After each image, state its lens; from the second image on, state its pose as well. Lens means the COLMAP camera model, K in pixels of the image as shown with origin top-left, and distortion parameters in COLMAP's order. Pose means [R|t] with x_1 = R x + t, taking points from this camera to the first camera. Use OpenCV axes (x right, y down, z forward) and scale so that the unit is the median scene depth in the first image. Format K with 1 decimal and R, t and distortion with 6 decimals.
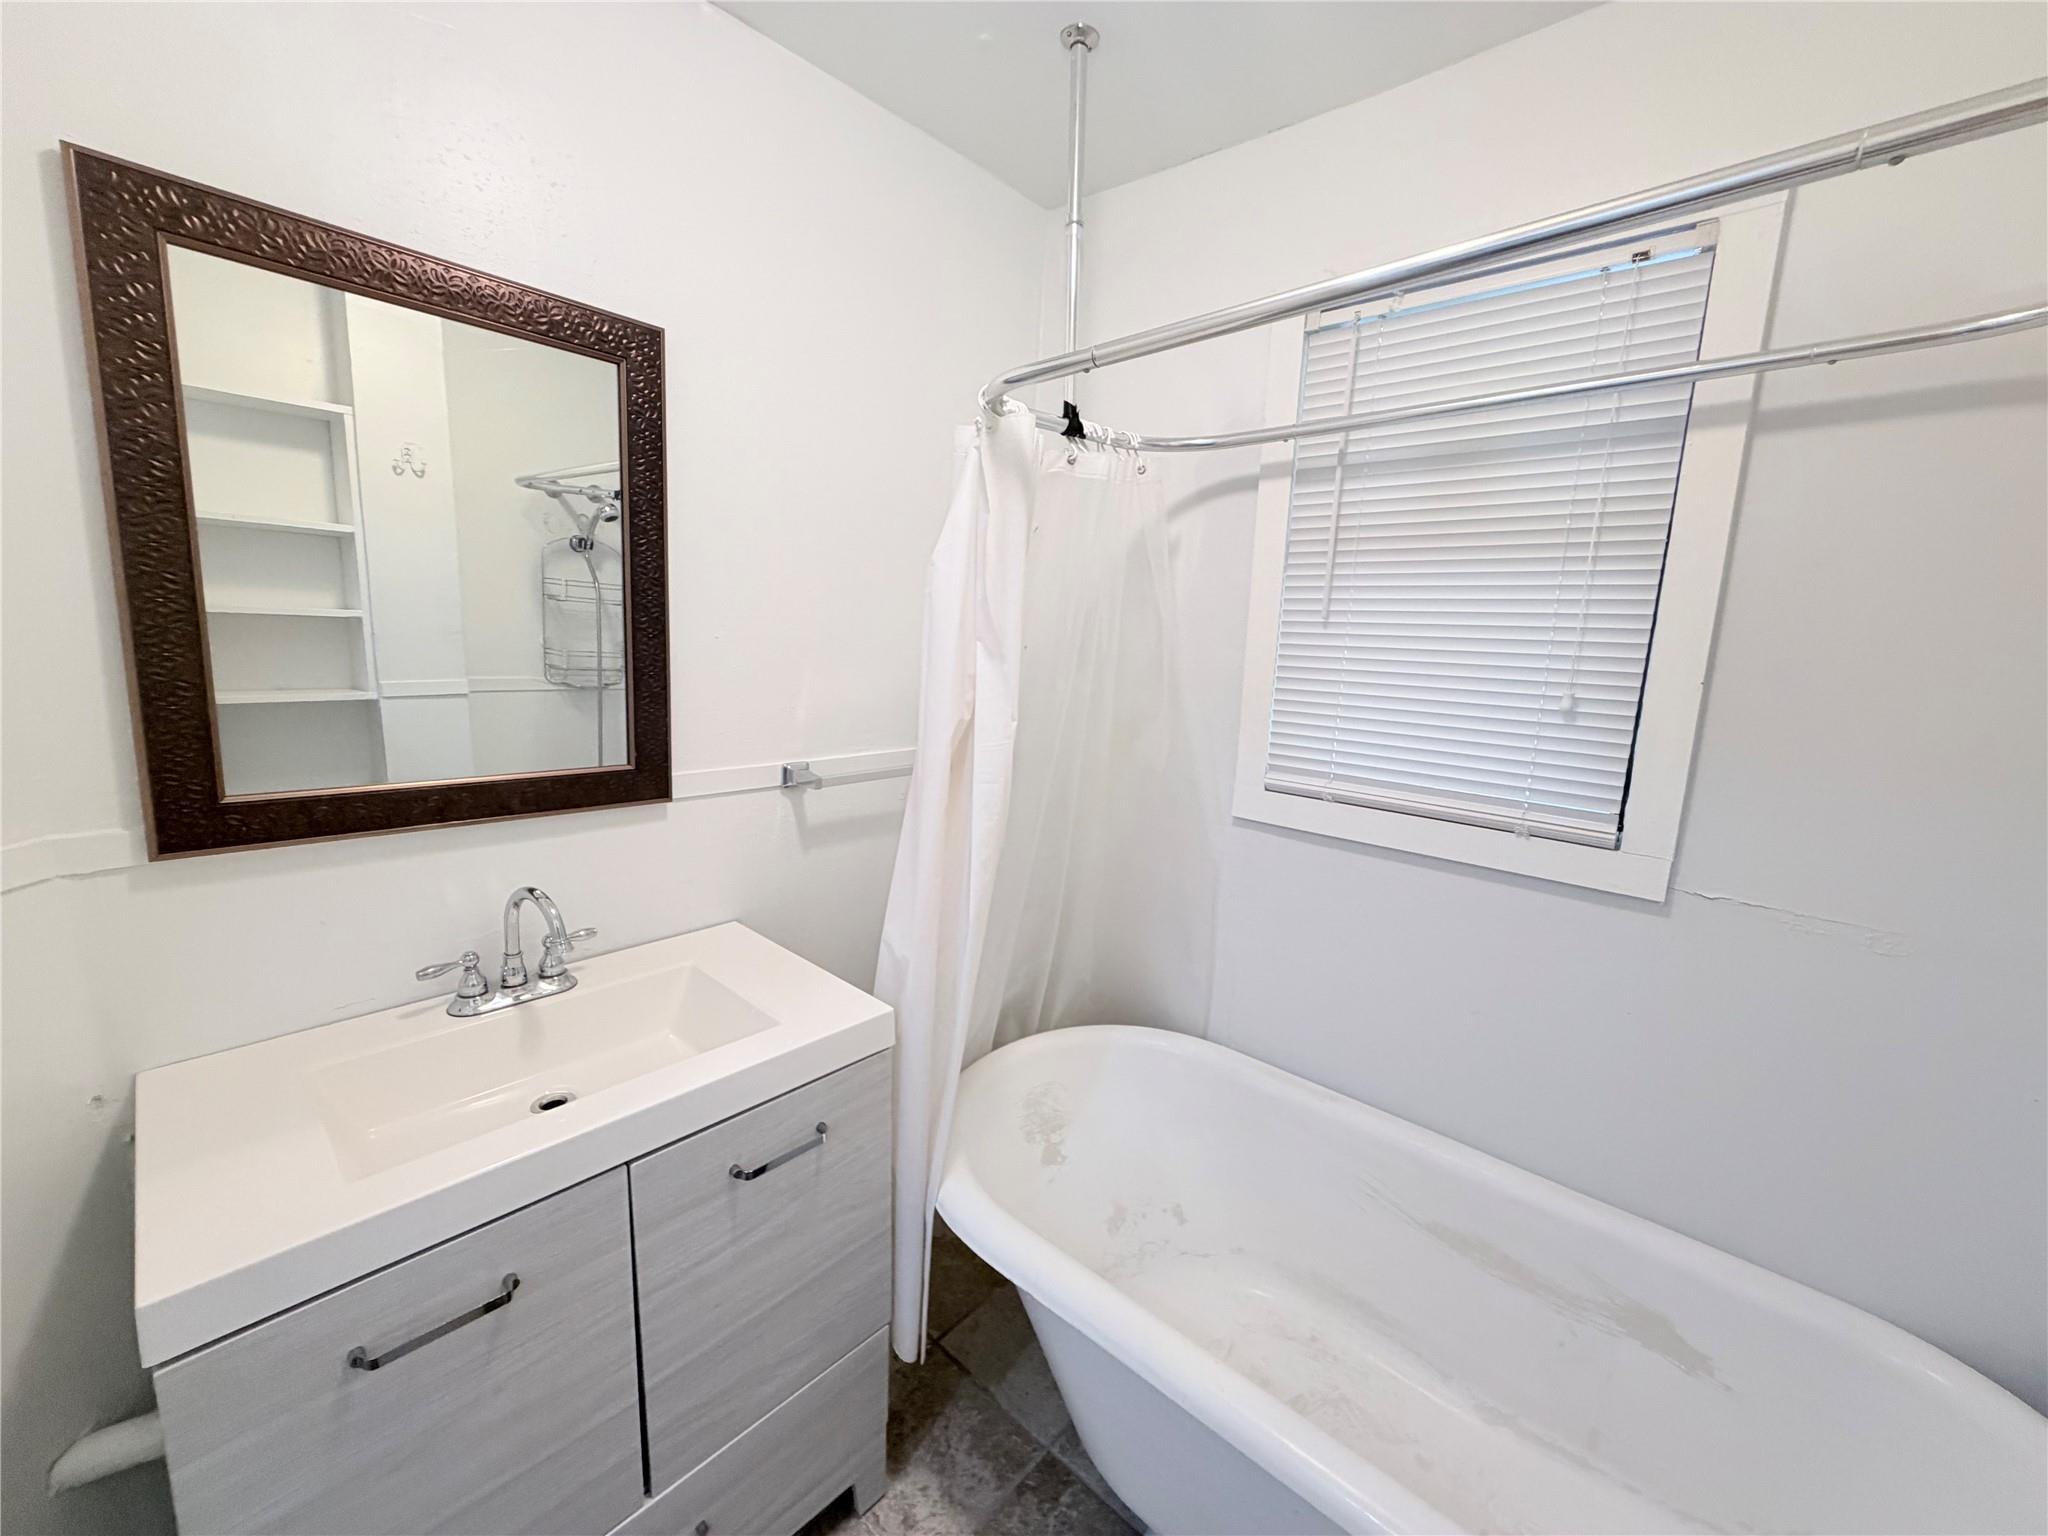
lens RADIAL K [[815.1, 0, 1025.1], [0, 815.1, 769.6], [0, 0, 1]] dist [-0.000806, 0.001002]
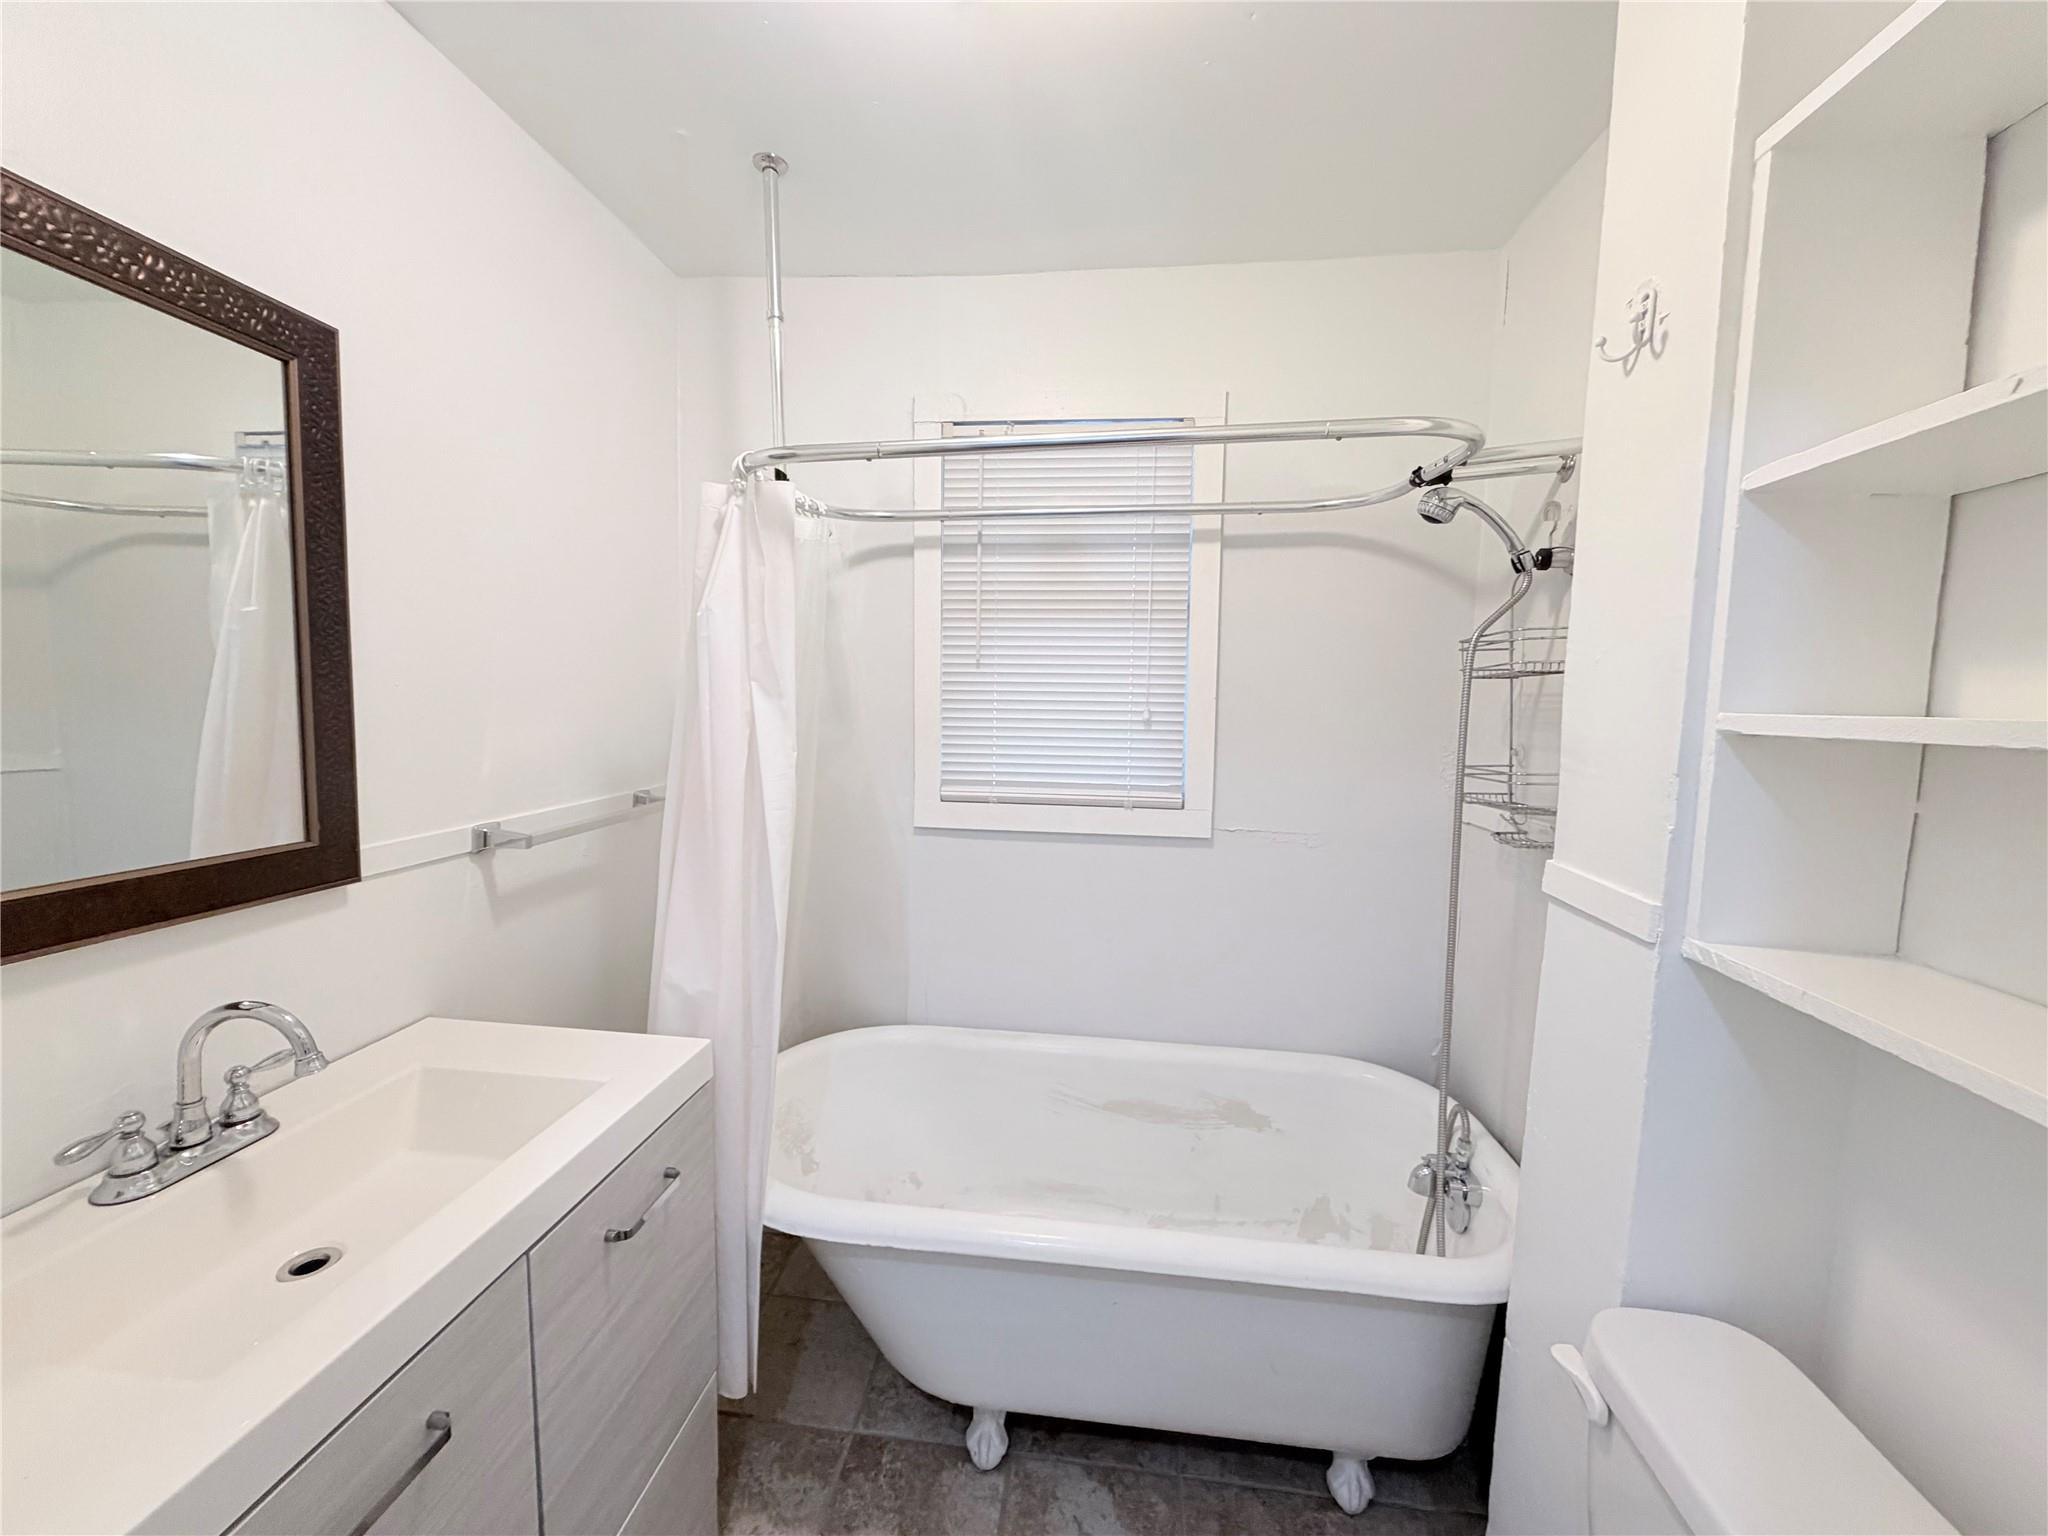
lens RADIAL K [[815.1, 0, 1016.7], [0, 815.1, 768.1], [0, 0, 1]] dist [-0.000806, 0.001002]
pose [[0.813706, -0.079613, 0.575799, -0.375398], [0.113204, 0.993314, -0.022635, 0.020149], [-0.570147, 0.083601, 0.817278, -0.072849]]
